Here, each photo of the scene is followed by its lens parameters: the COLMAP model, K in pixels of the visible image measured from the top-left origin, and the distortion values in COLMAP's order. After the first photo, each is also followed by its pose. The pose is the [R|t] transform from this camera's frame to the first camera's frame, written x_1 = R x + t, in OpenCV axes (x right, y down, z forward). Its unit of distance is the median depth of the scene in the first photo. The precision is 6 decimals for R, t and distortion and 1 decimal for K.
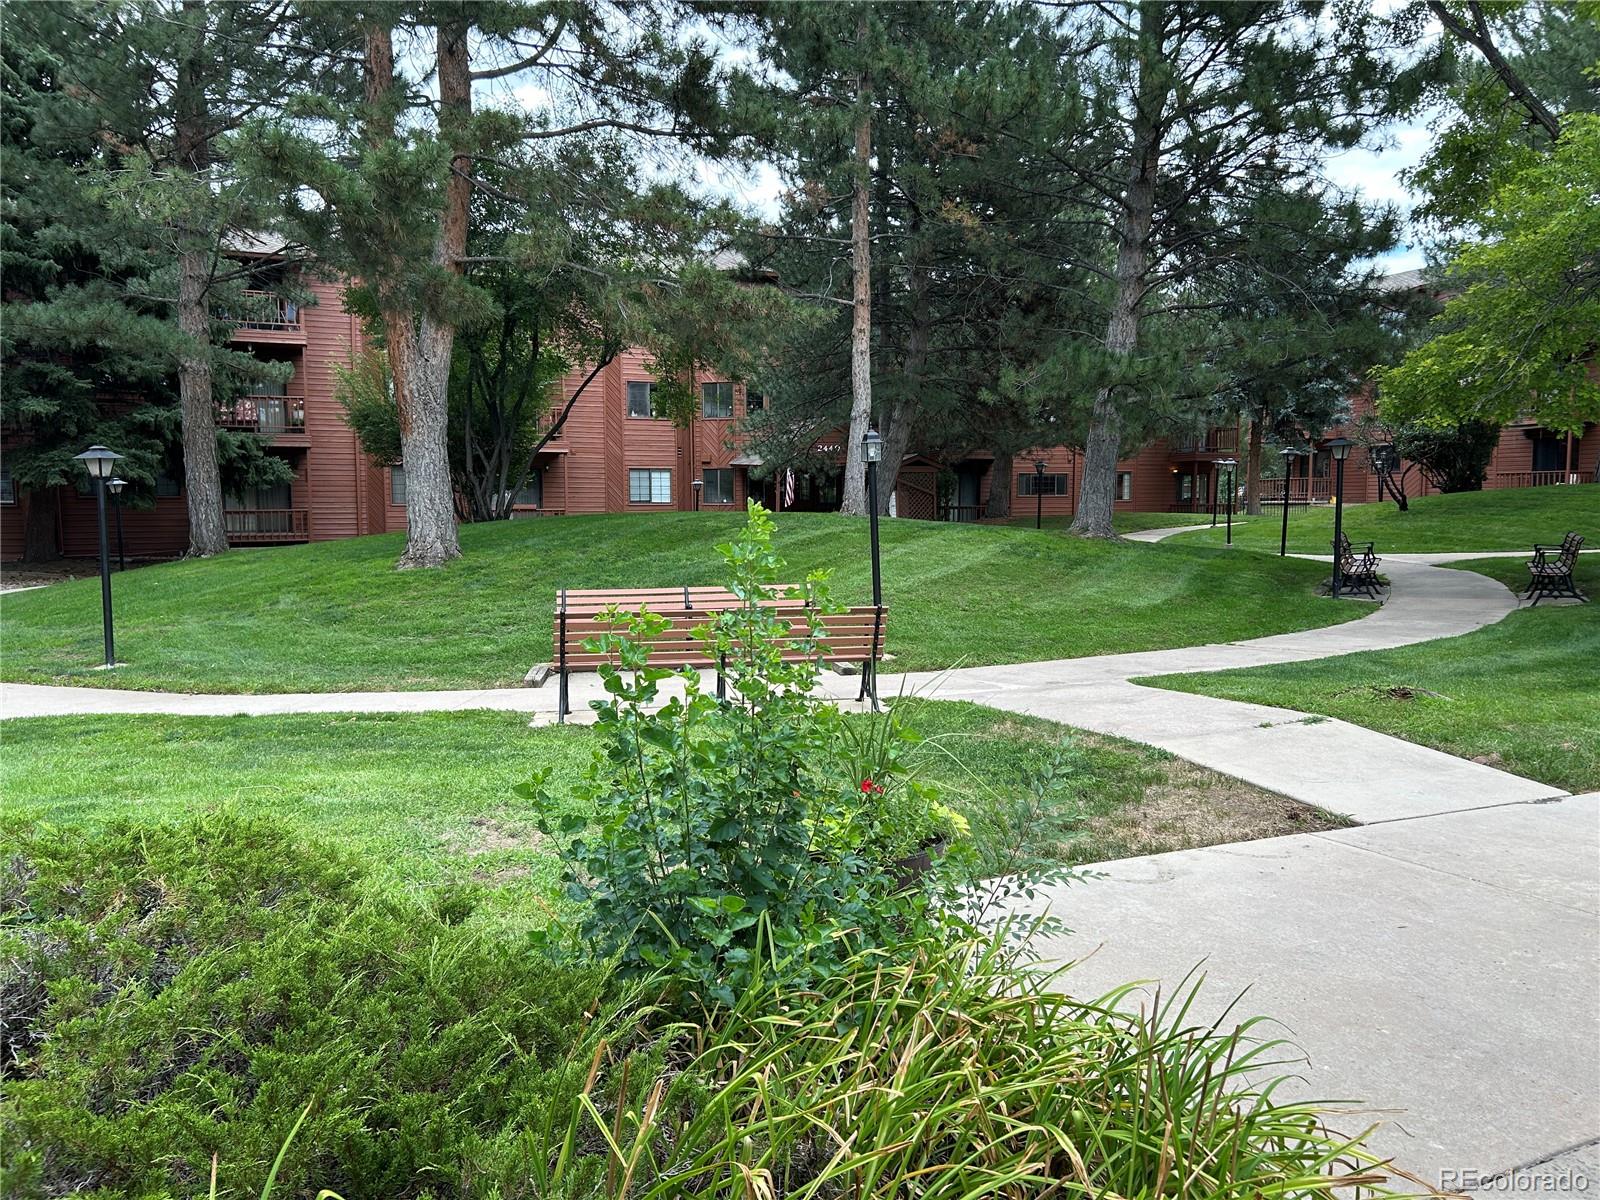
lens RADIAL K [[1205.5, 0, 838.8], [0, 1205.5, 611.1], [0, 0, 1]] dist [0.042892, -0.050403]
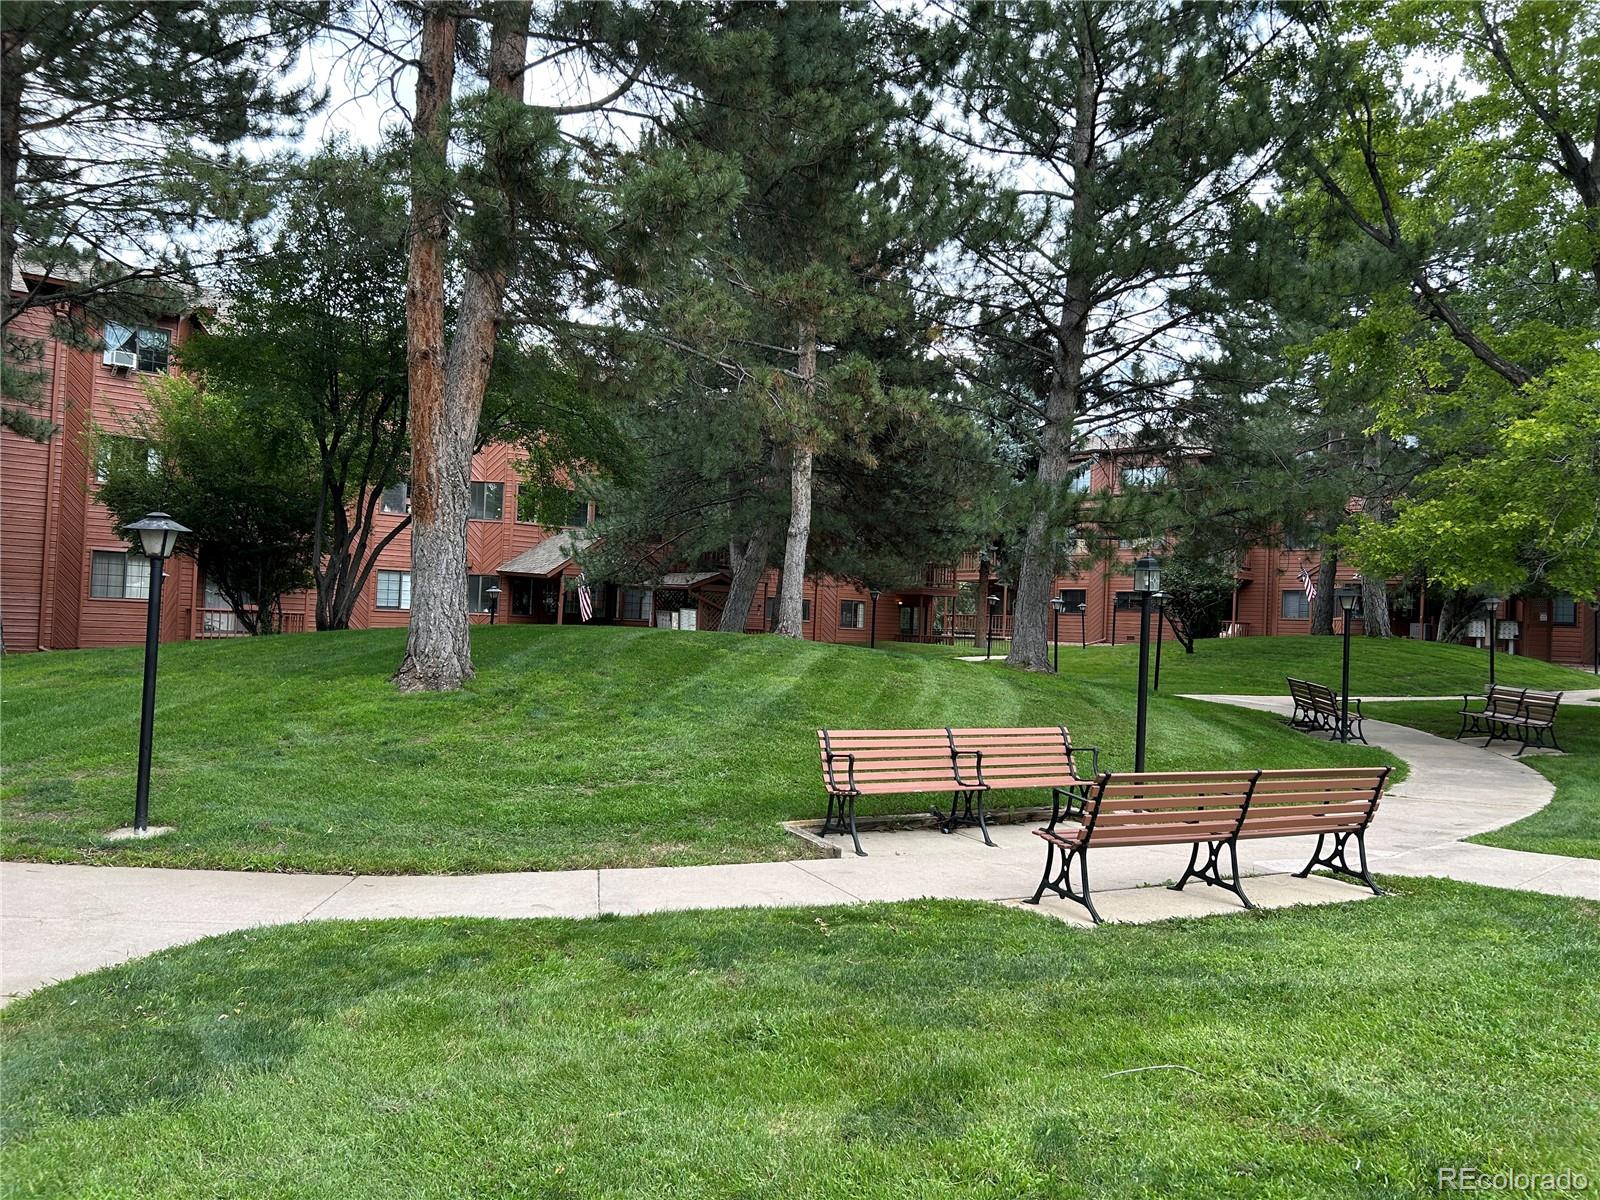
lens RADIAL K [[1205.5, 0, 838.8], [0, 1205.5, 611.1], [0, 0, 1]] dist [0.042892, -0.050403]
pose [[0.941791, 0.047937, 0.332764, -0.268641], [-0.014901, 0.994762, -0.101130, -0.008369], [-0.335869, 0.090284, 0.937572, 0.124426]]
